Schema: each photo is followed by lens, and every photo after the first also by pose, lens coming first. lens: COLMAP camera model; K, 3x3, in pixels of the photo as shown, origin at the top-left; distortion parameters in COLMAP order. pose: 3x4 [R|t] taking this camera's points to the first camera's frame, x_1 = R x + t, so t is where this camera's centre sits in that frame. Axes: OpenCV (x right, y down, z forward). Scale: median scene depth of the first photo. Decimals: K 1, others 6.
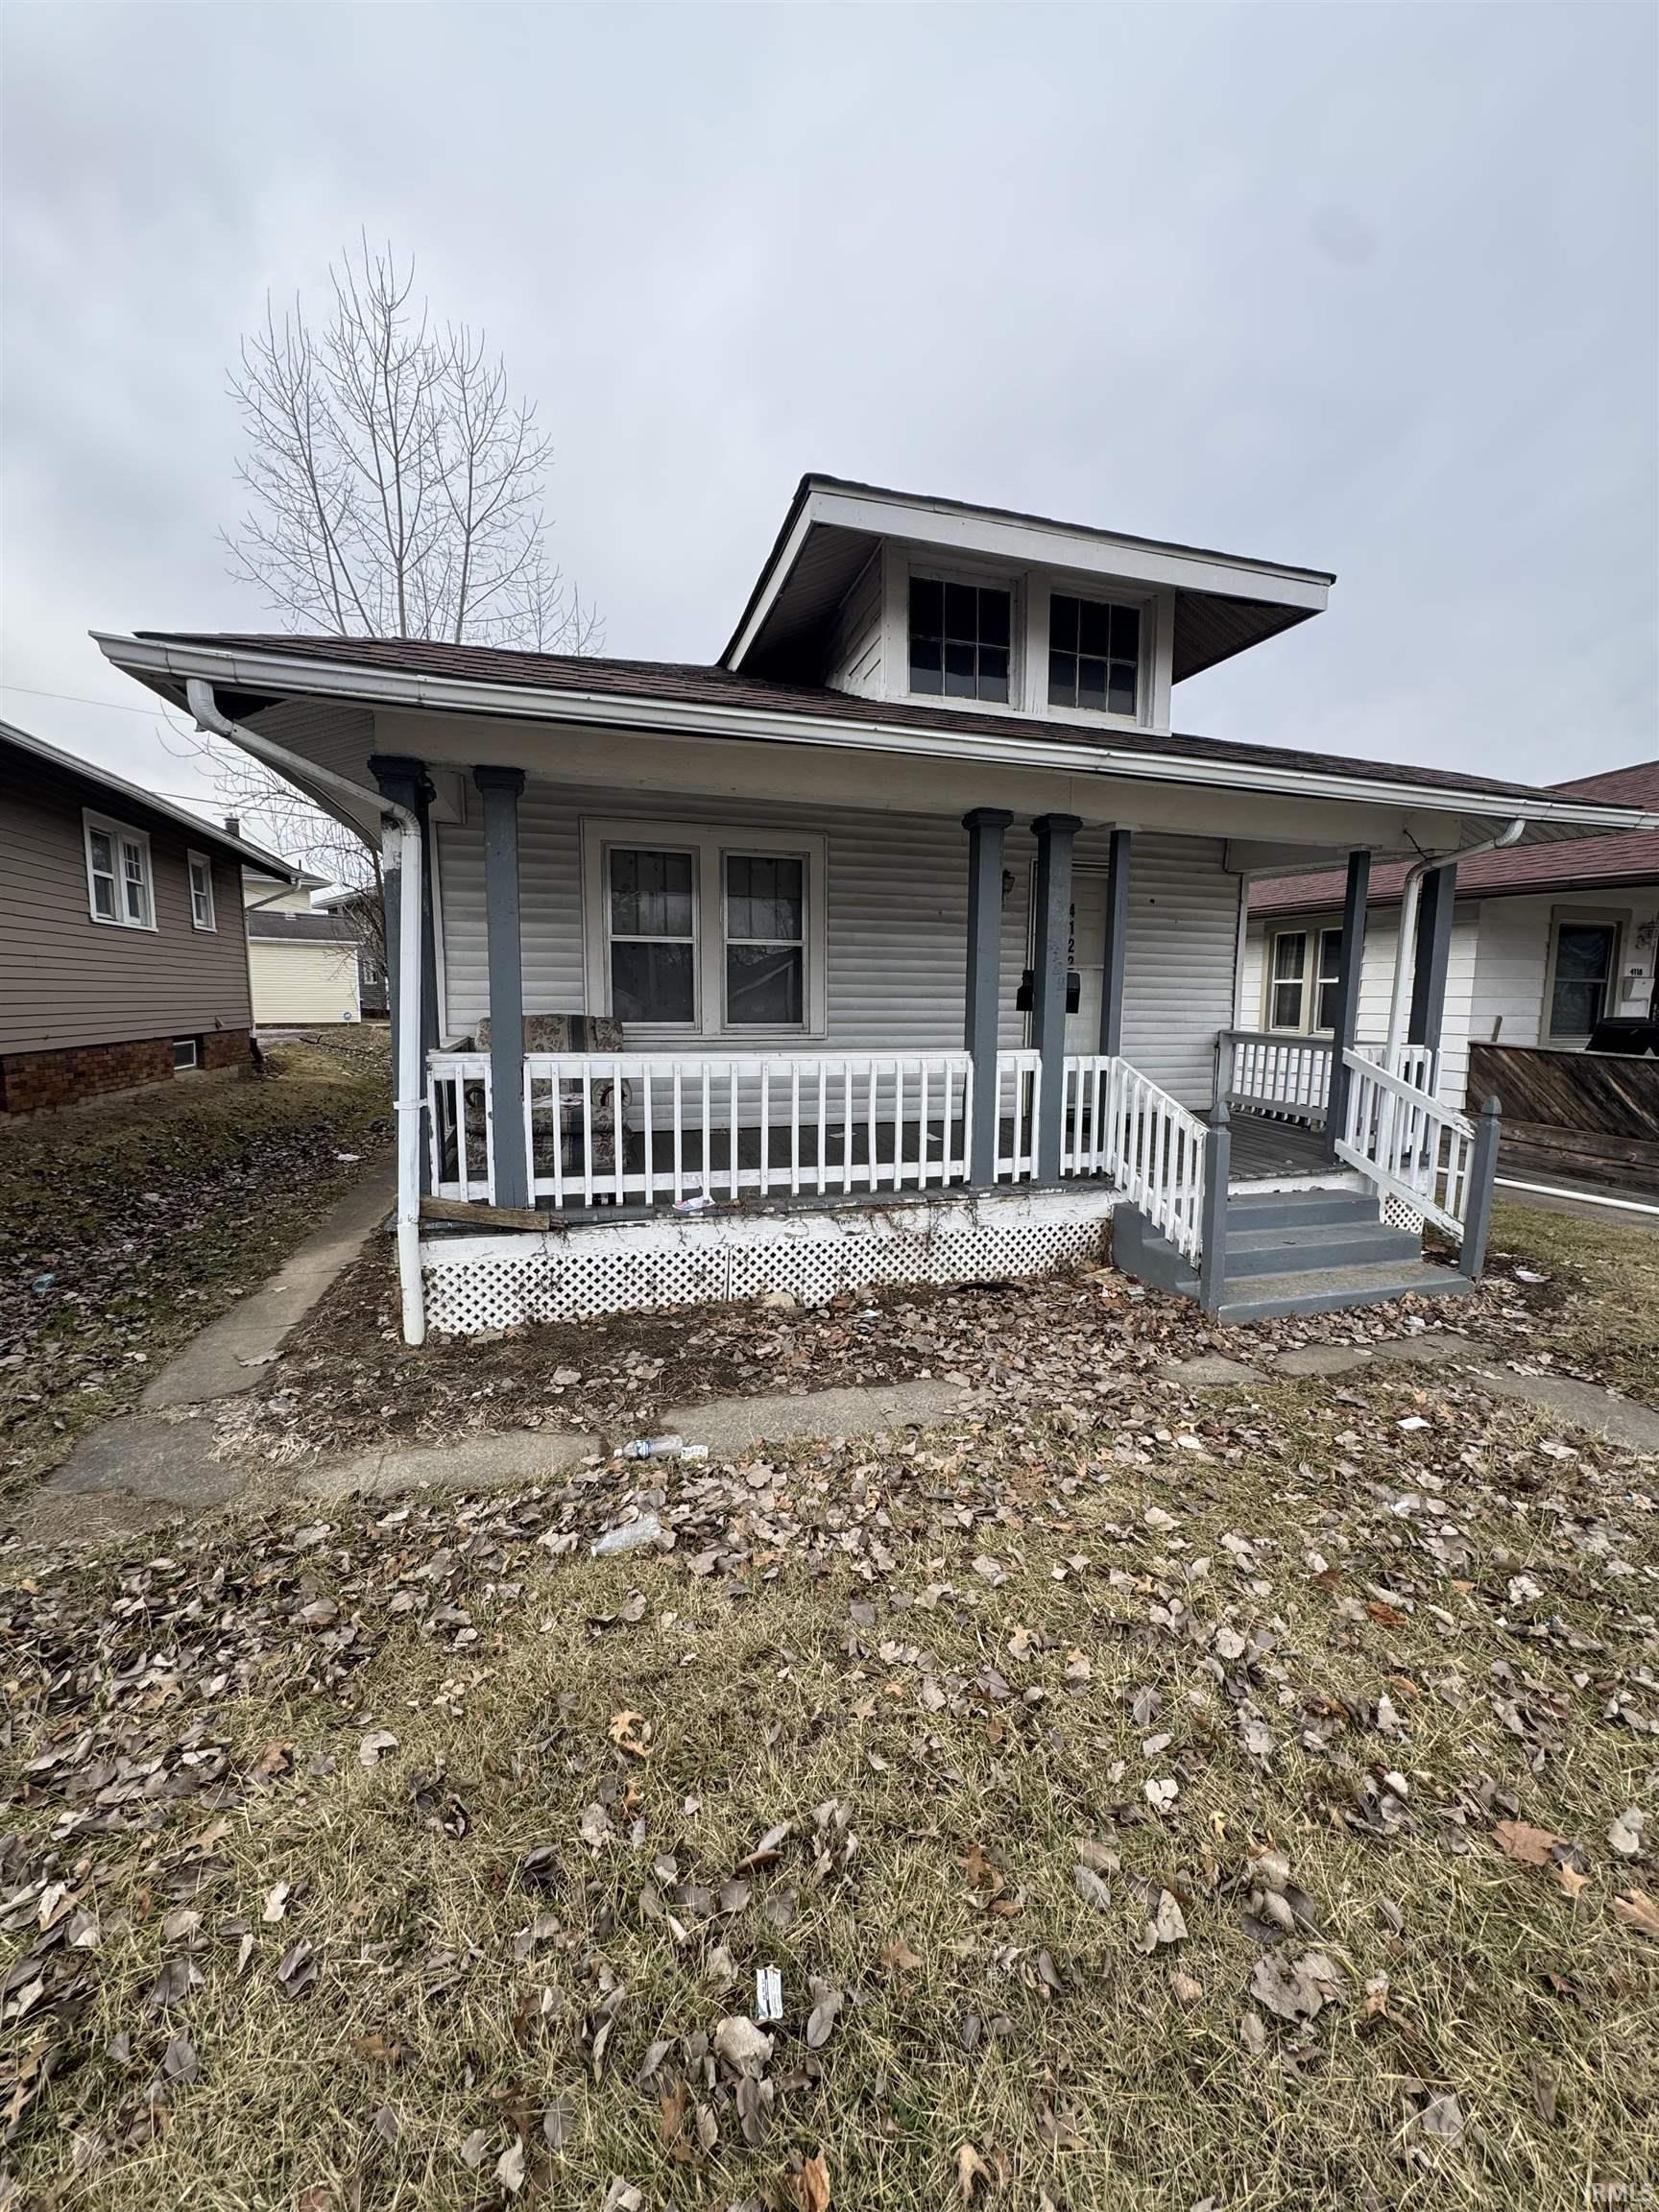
lens RADIAL K [[887.3, 0, 837.1], [0, 887.3, 1102.5], [0, 0, 1]] dist [-0.001987, -0.000052]
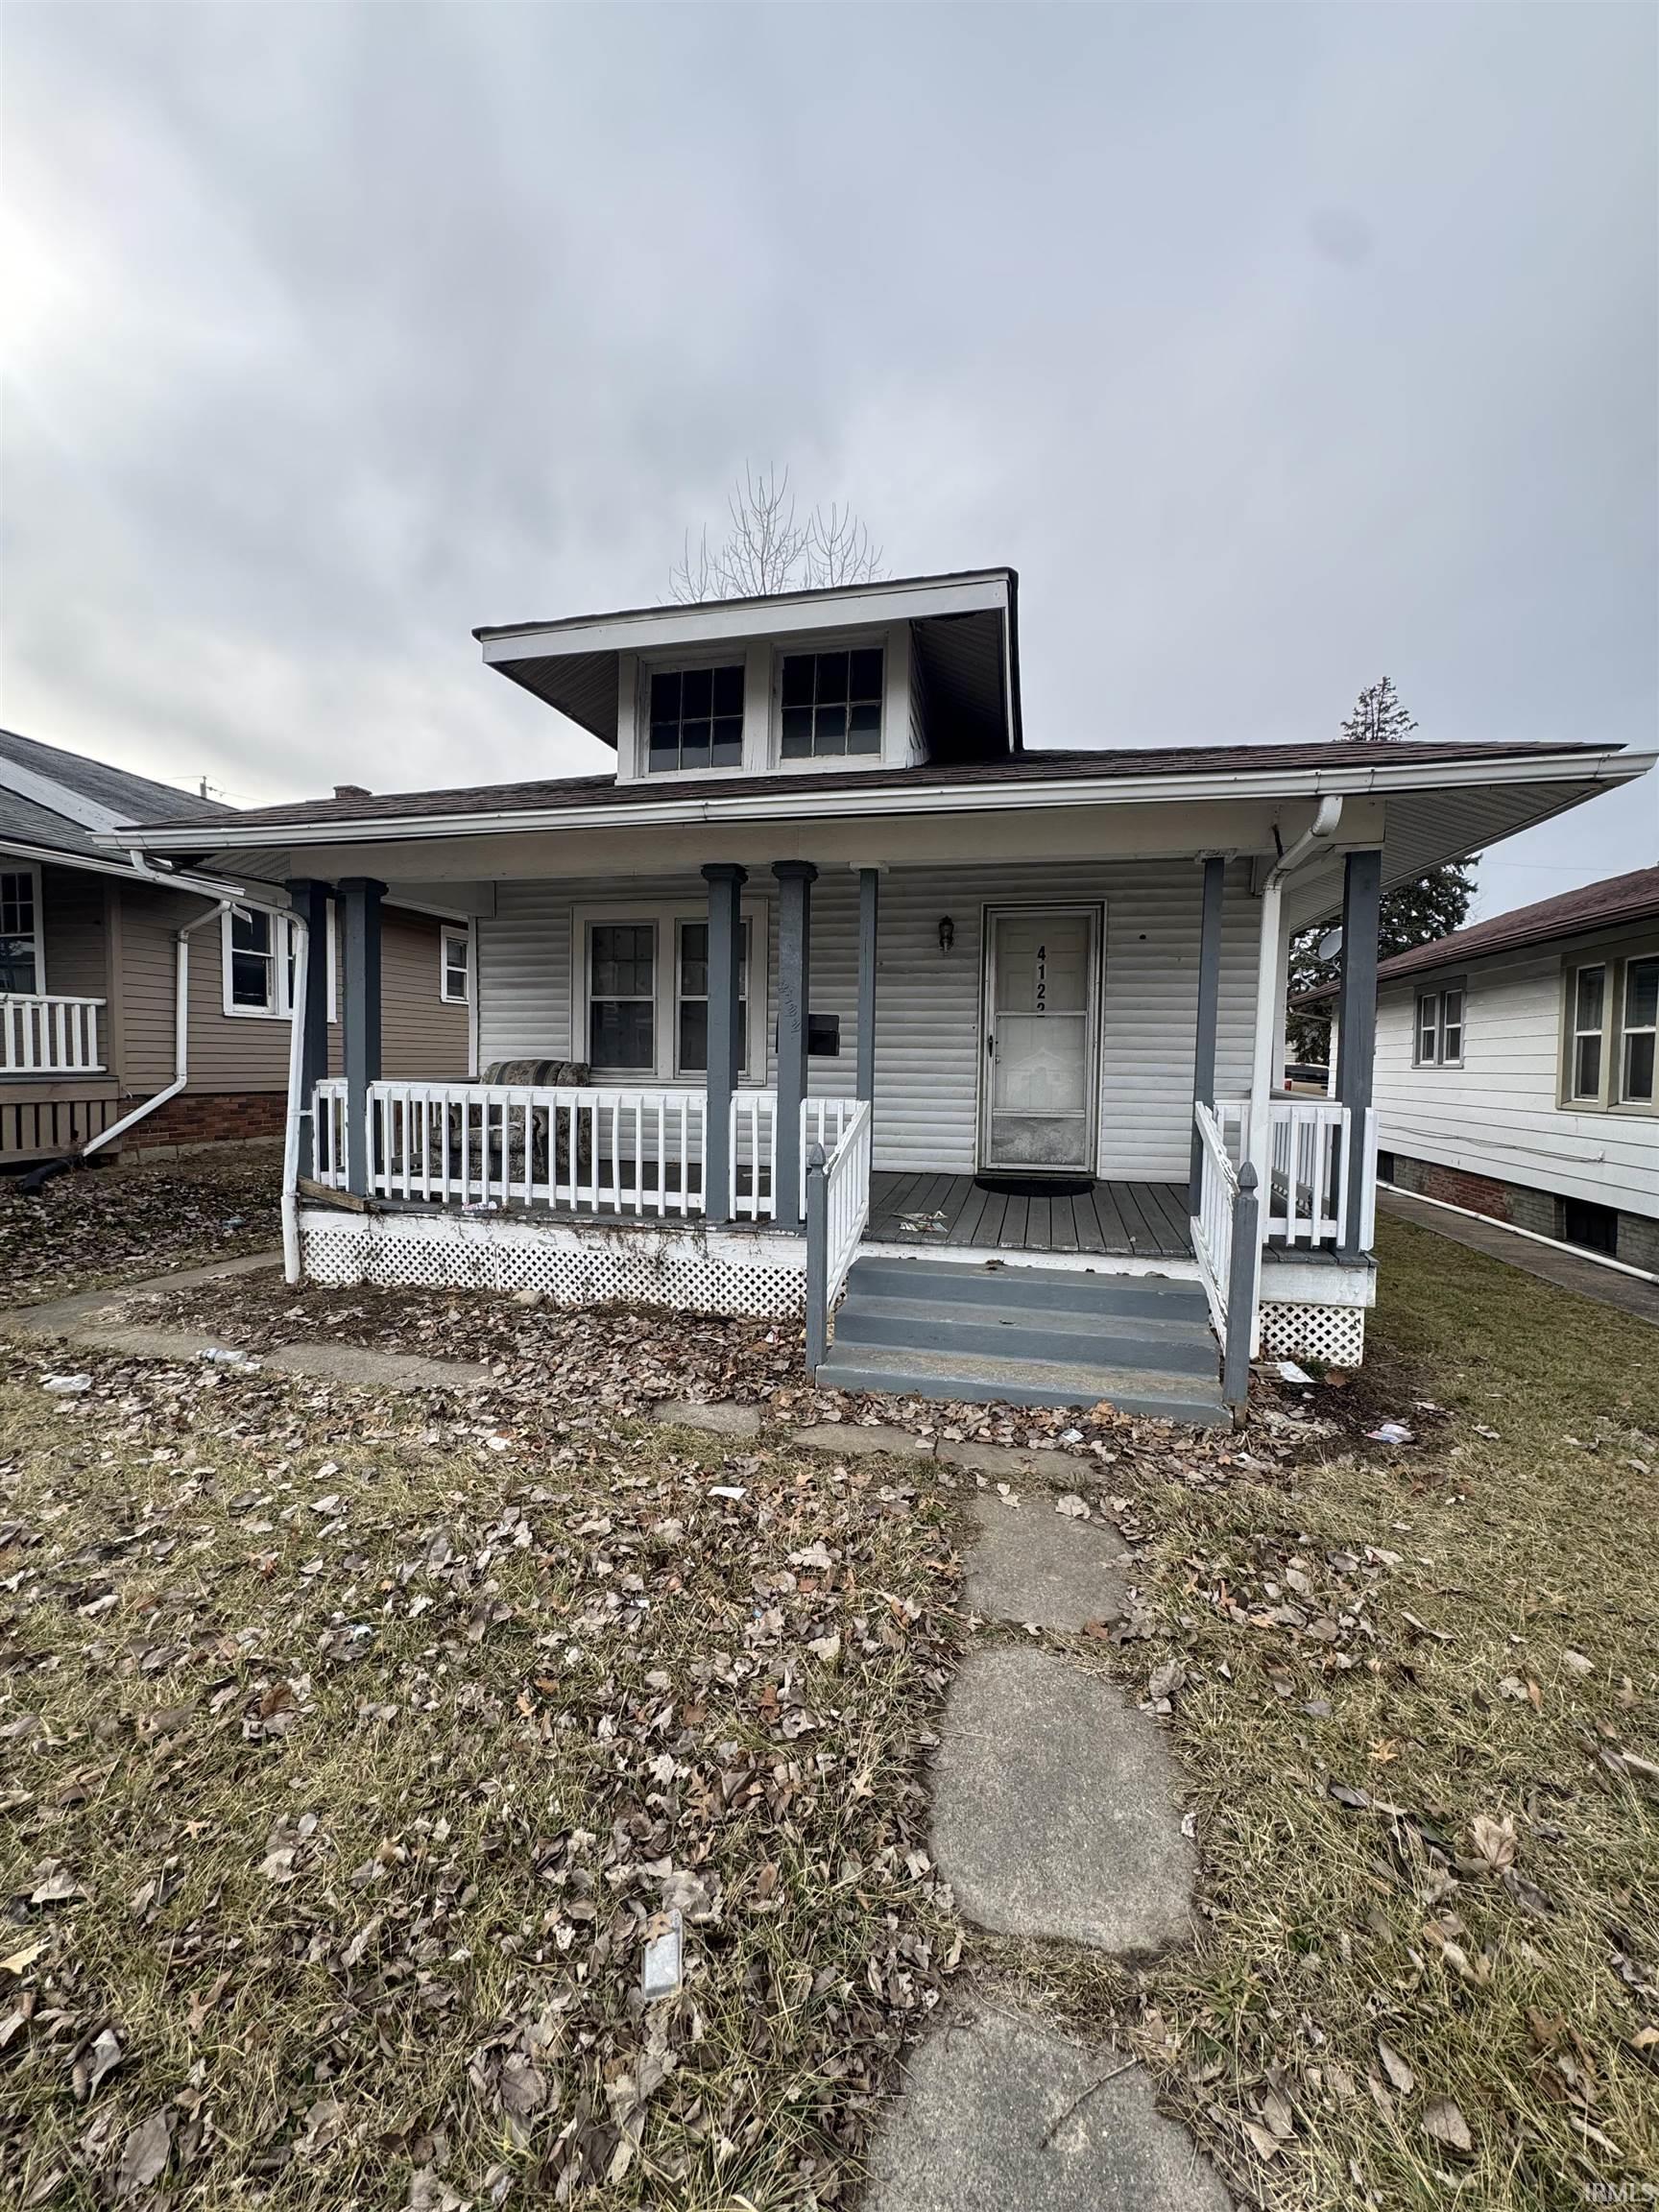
lens RADIAL K [[883.2, 0, 829.5], [0, 883.2, 1106.0], [0, 0, 1]] dist [-0.003532, -0.000060]
pose [[0.856176, 0.028234, -0.515913, 0.839446], [-0.066783, 0.996177, -0.056312, 0.010654], [0.512351, 0.082667, 0.854788, 0.180456]]
